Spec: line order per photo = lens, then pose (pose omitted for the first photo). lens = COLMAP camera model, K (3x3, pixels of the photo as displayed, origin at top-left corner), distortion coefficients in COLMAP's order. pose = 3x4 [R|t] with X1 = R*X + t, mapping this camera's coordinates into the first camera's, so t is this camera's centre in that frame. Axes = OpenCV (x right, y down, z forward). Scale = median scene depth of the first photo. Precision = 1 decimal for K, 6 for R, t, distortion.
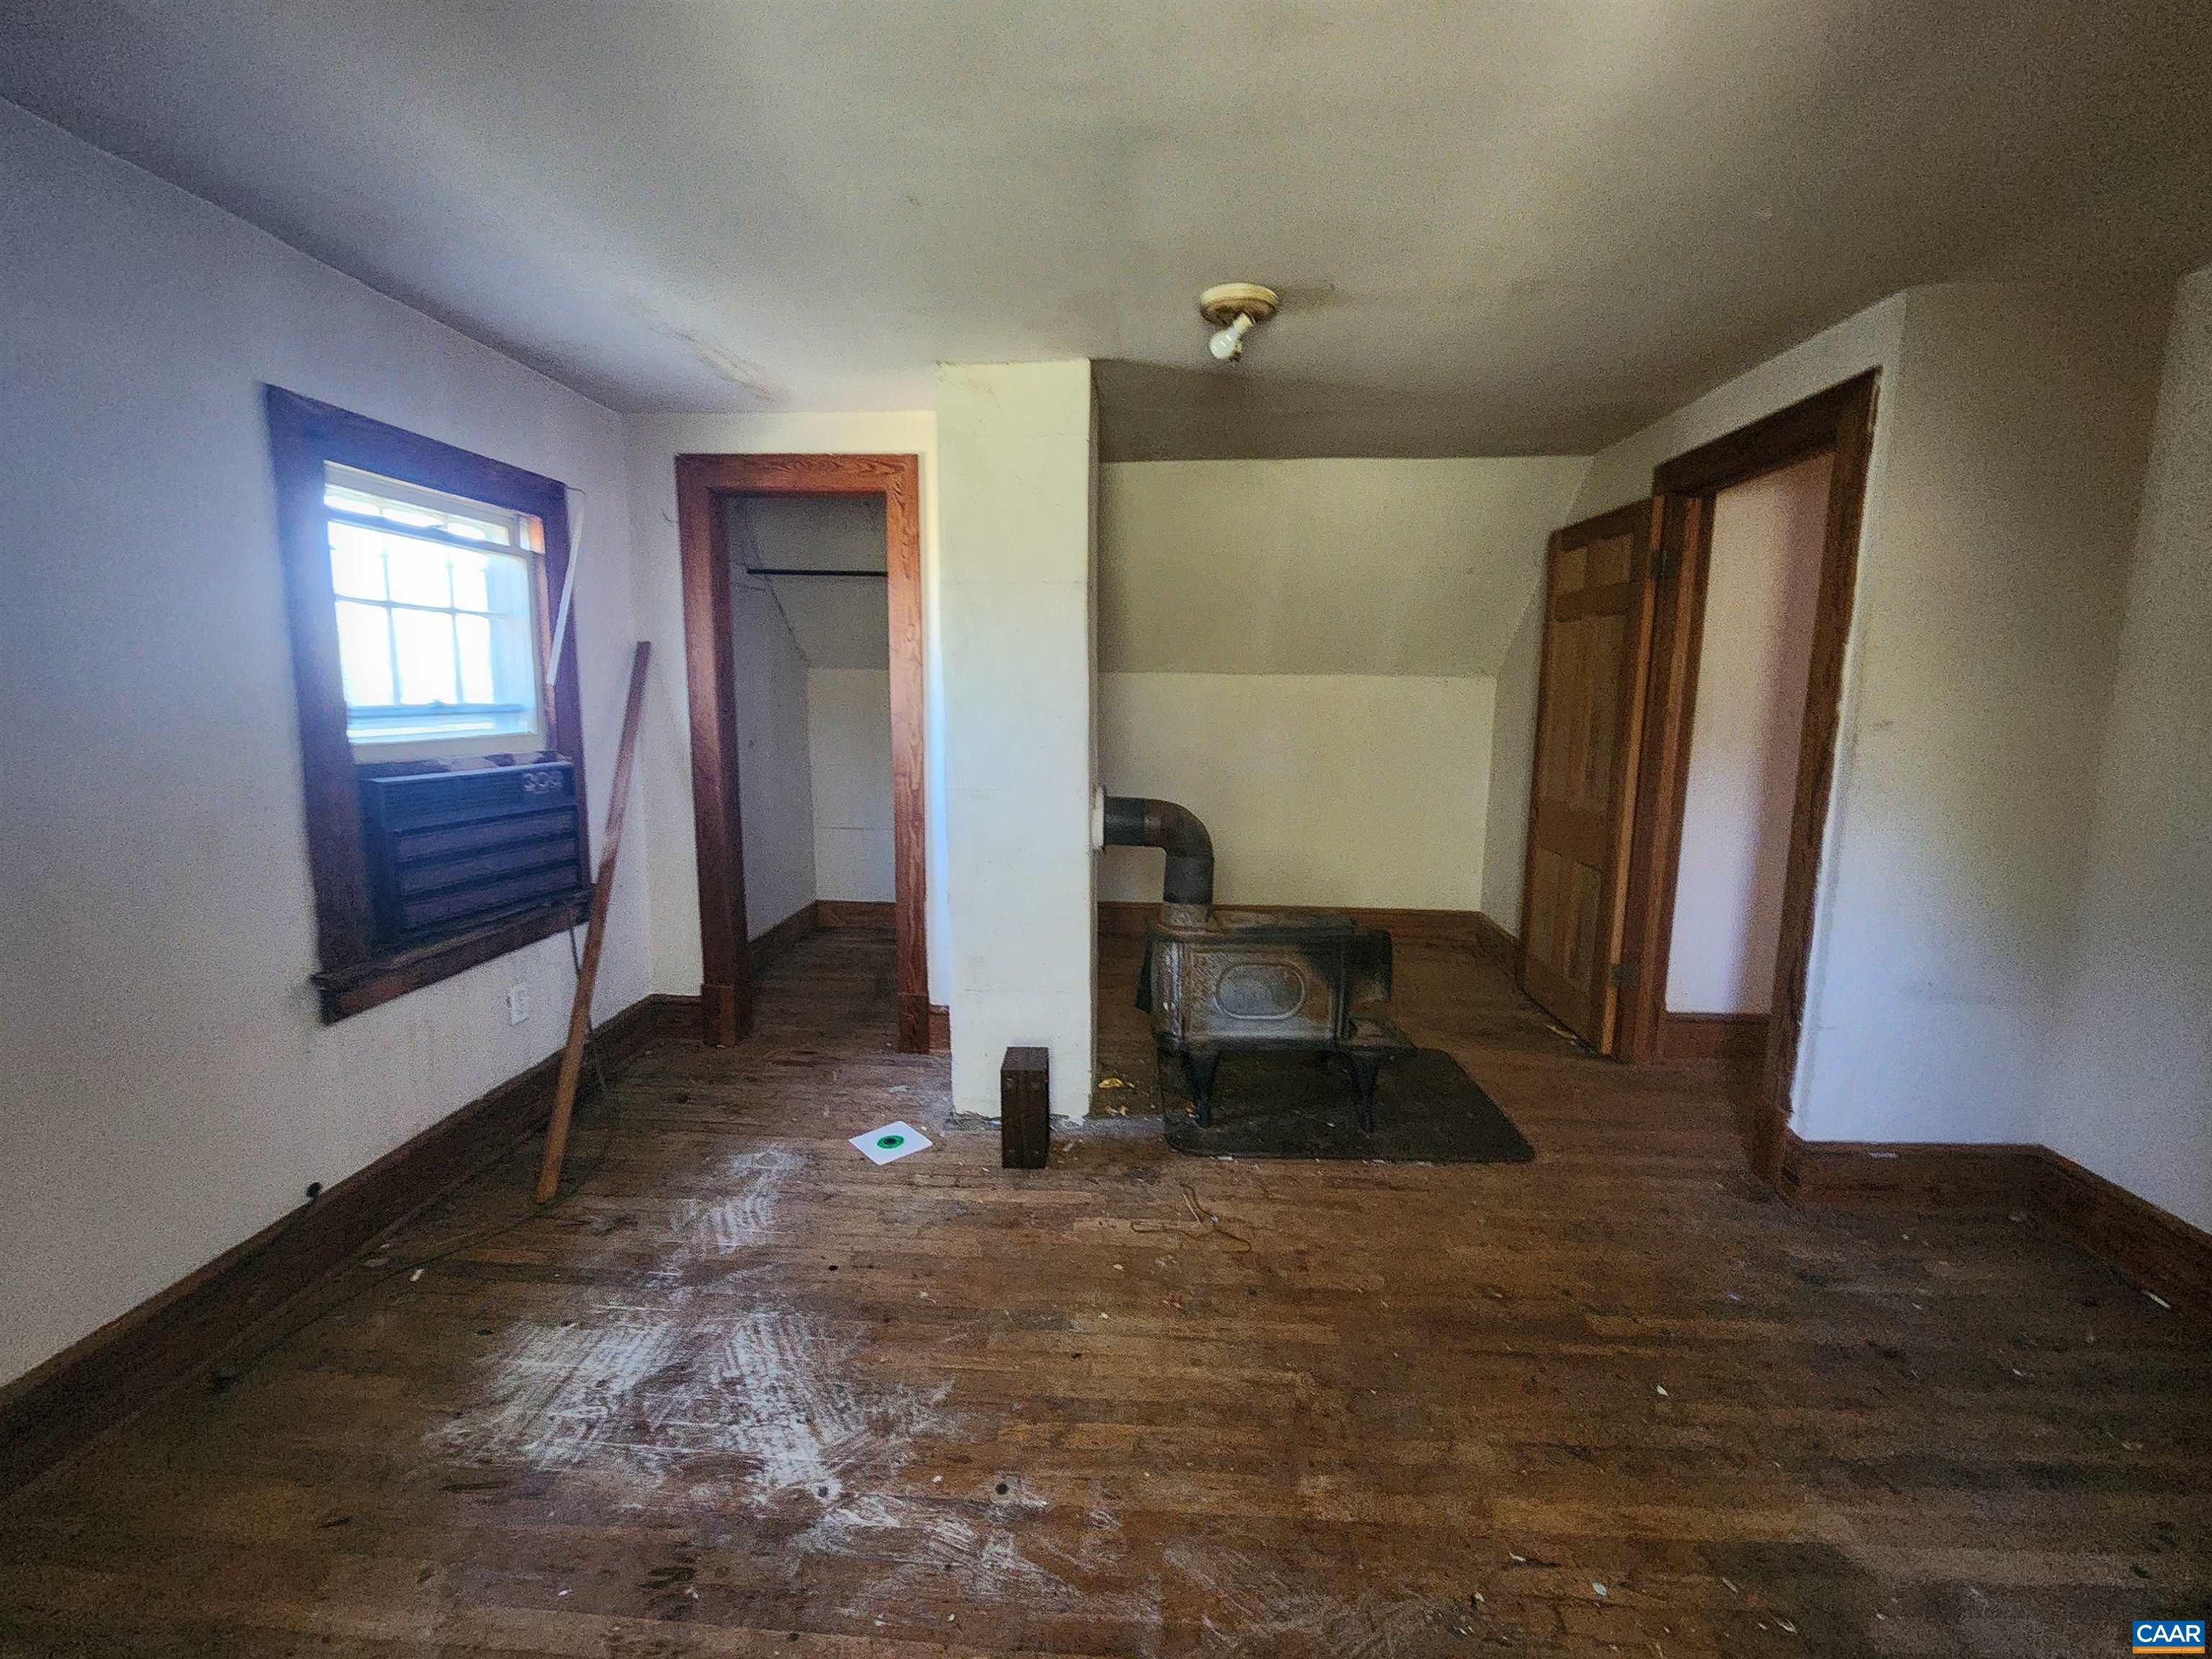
lens RADIAL K [[905.9, 0, 1101.0], [0, 905.9, 814.1], [0, 0, 1]] dist [-0.001535, -0.000439]
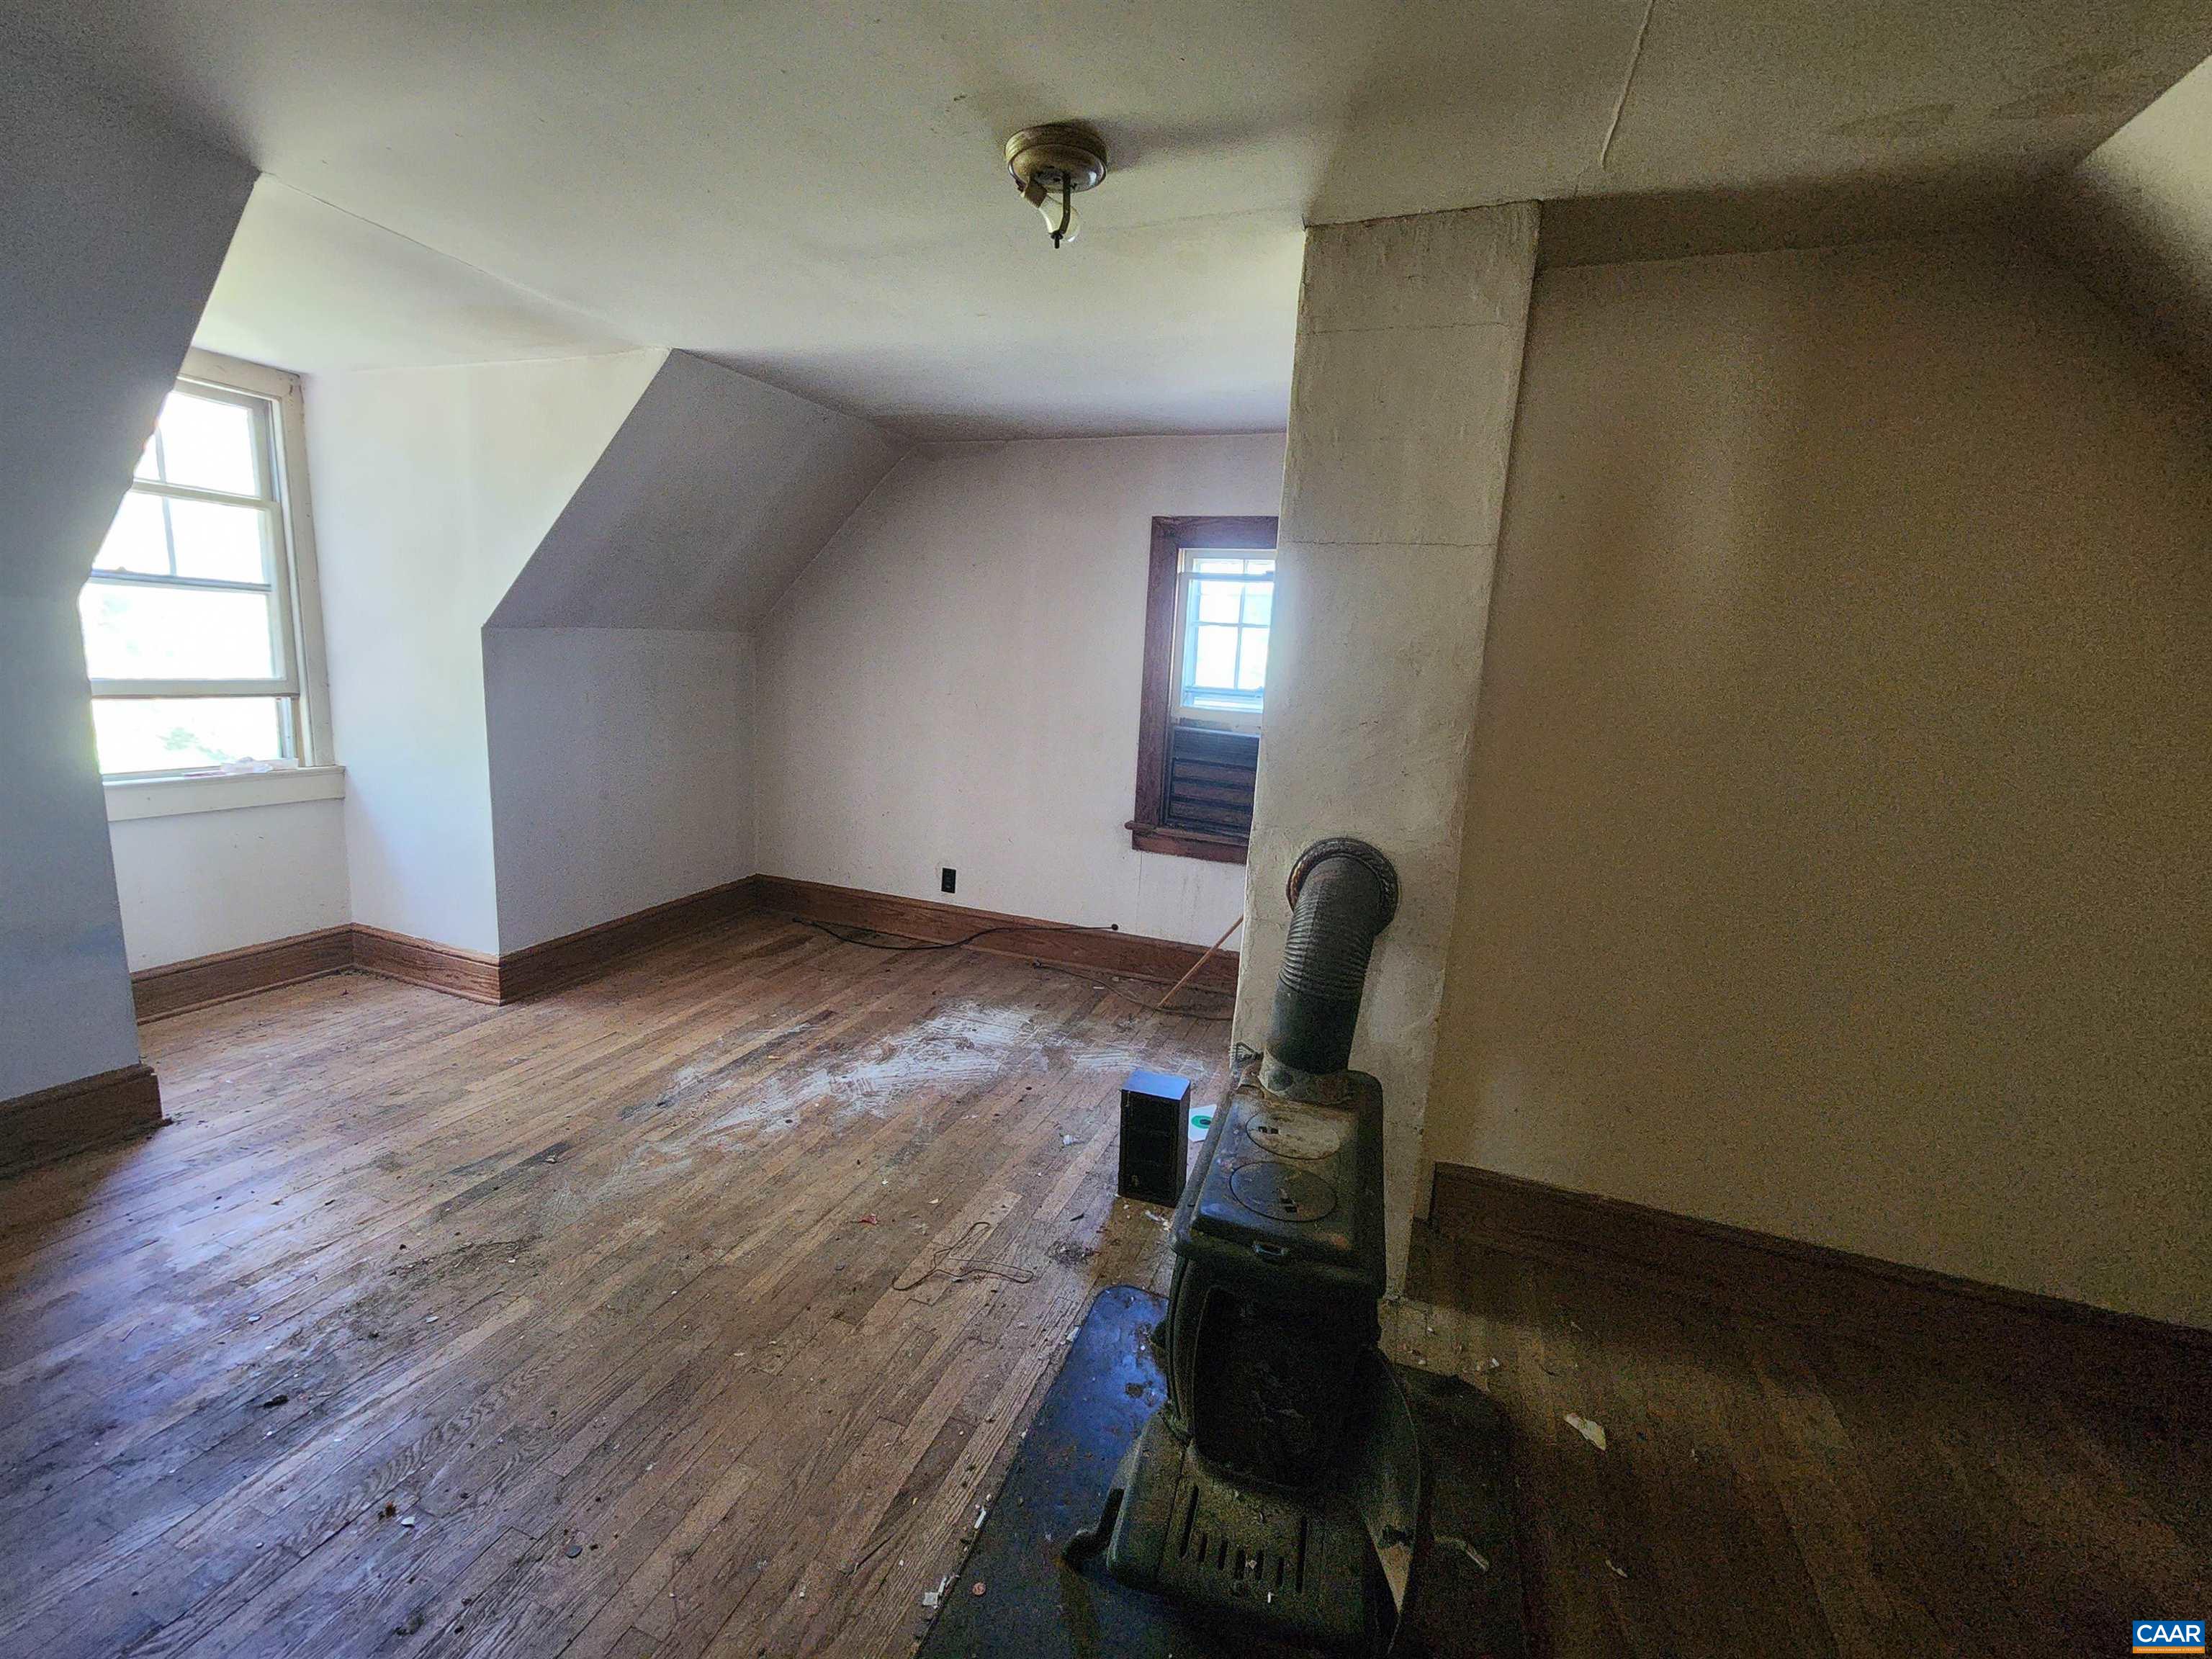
lens RADIAL K [[905.9, 0, 1101.0], [0, 905.9, 814.1], [0, 0, 1]] dist [-0.001535, -0.000439]
pose [[-0.295209, 0.141704, -0.944866, 0.963290], [-0.190114, 0.960453, 0.203439, -0.214763], [0.936327, 0.239689, -0.256594, 1.418107]]
